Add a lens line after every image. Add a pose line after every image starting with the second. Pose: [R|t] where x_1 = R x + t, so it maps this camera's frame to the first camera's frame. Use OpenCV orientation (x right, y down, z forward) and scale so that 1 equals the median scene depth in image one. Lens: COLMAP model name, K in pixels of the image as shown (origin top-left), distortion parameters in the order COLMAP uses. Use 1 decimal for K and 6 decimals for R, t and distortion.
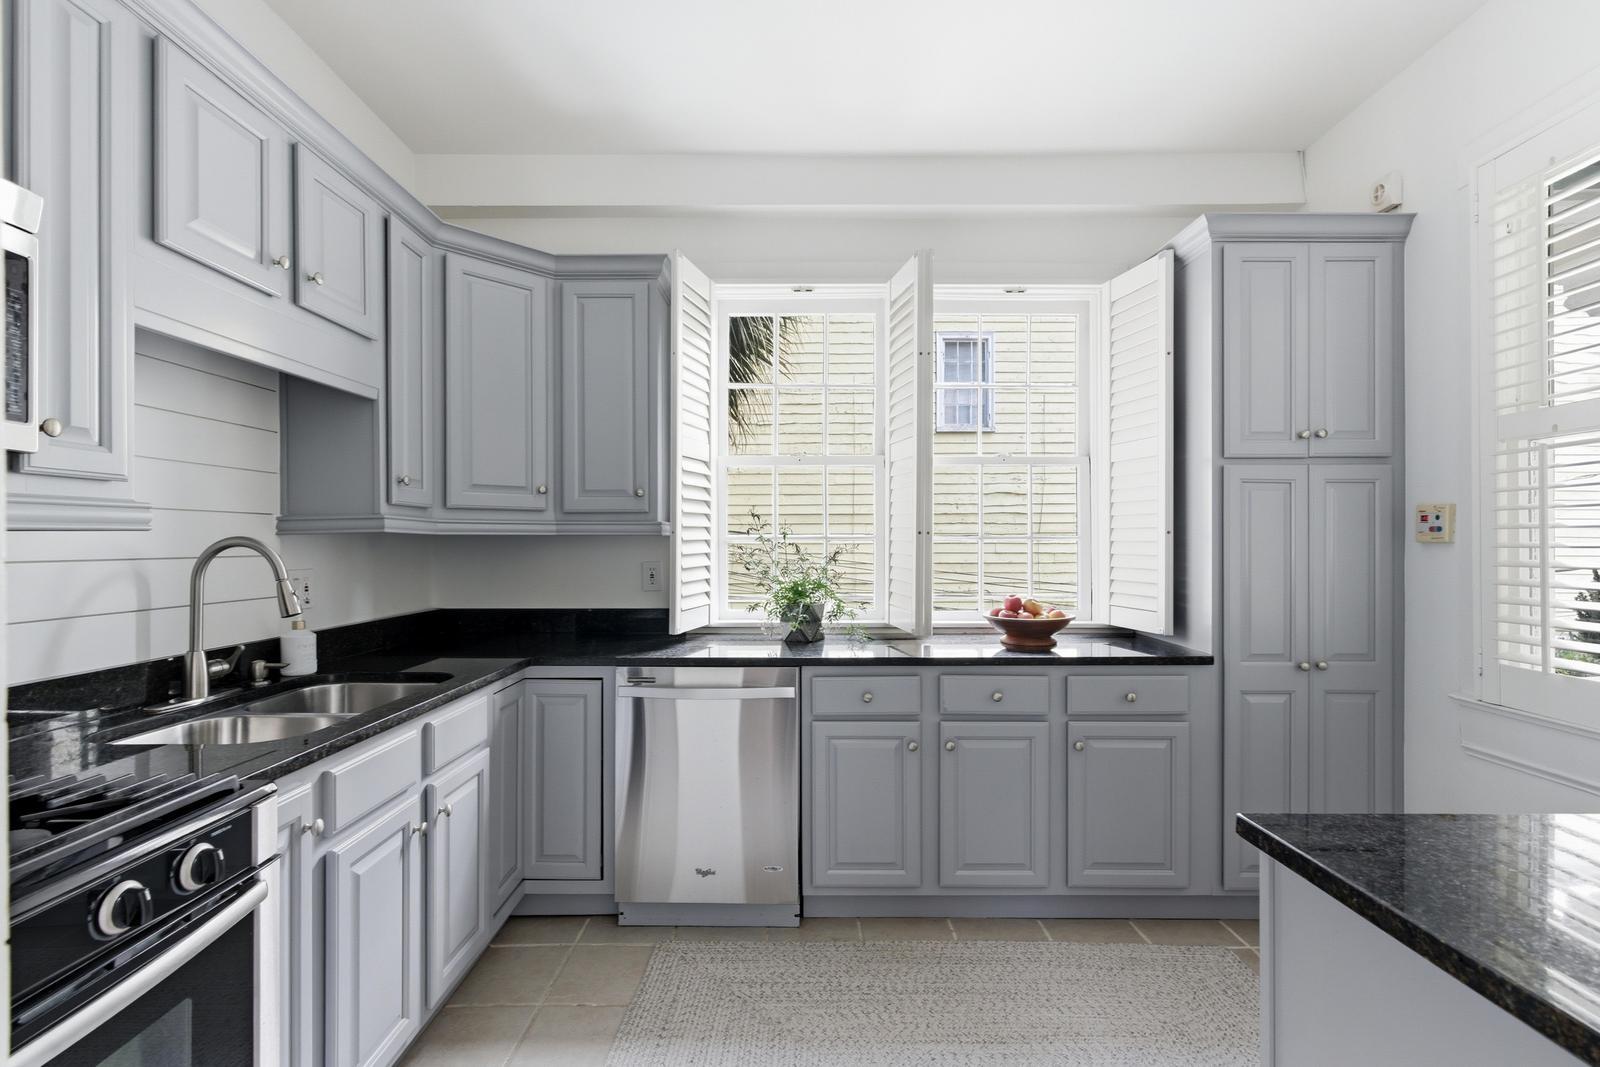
lens RADIAL K [[719.2, 0, 802.8], [0, 719.2, 534.8], [0, 0, 1]] dist [0.014391, 0.000324]
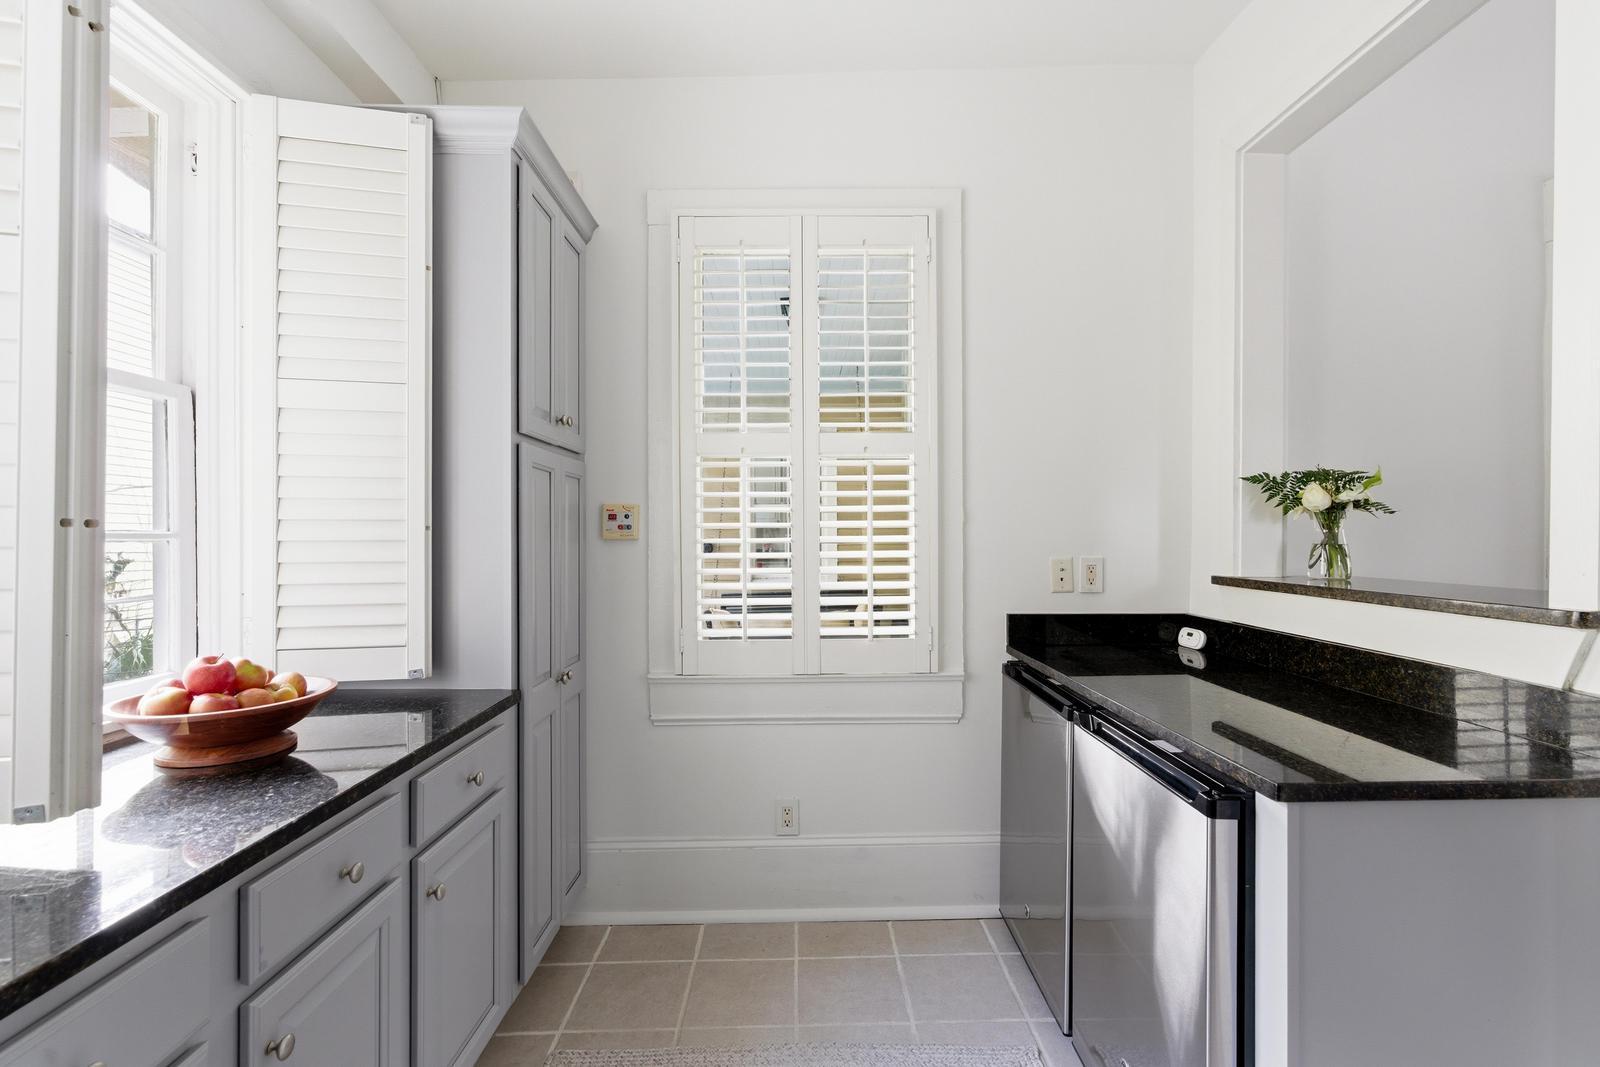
lens RADIAL K [[719.2, 0, 802.7], [0, 719.2, 527.9], [0, 0, 1]] dist [0.014391, 0.000324]
pose [[-0.018839, 0.008854, 0.999783, -0.225176], [-0.001746, 0.999959, -0.008888, 0.002436], [-0.999821, -0.001913, -0.018822, 0.790752]]
